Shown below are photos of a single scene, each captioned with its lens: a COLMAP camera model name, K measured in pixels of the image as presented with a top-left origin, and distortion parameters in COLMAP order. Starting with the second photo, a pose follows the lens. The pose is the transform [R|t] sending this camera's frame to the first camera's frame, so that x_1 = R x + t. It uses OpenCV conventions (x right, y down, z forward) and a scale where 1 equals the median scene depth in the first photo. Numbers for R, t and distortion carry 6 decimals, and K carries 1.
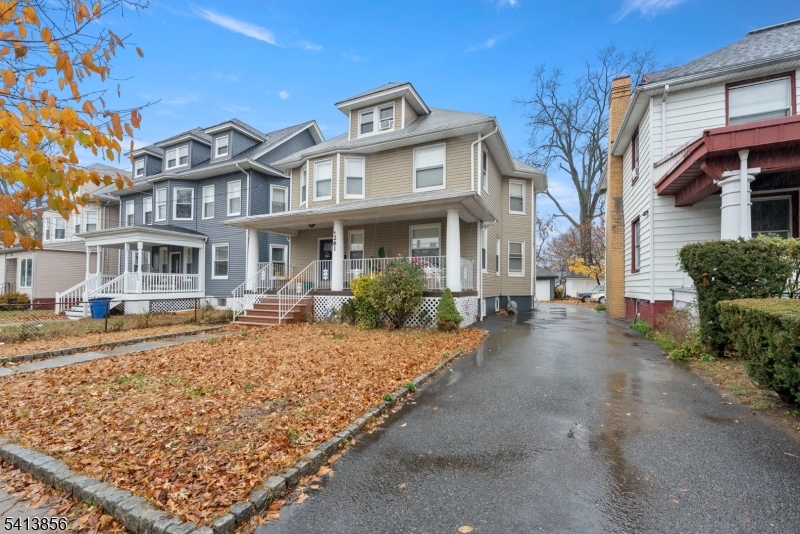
lens RADIAL K [[326.1, 0, 374.8], [0, 326.1, 279.8], [0, 0, 1]] dist [-0.002845, -0.000226]
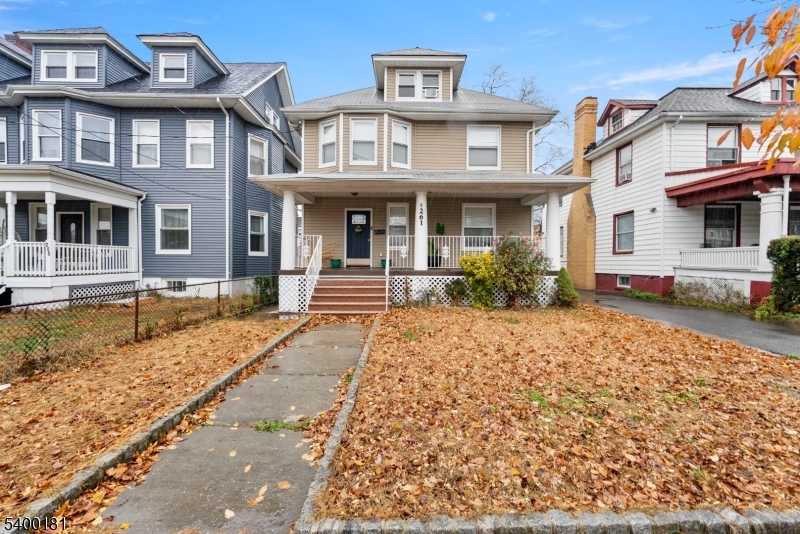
lens RADIAL K [[326.1, 0, 399.4], [0, 326.1, 268.1], [0, 0, 1]] dist [-0.002845, -0.000226]
pose [[0.898242, -0.004355, 0.439479, -0.437719], [-0.010848, 0.999427, 0.032077, -0.000135], [-0.439367, -0.033580, 0.897680, 0.169792]]
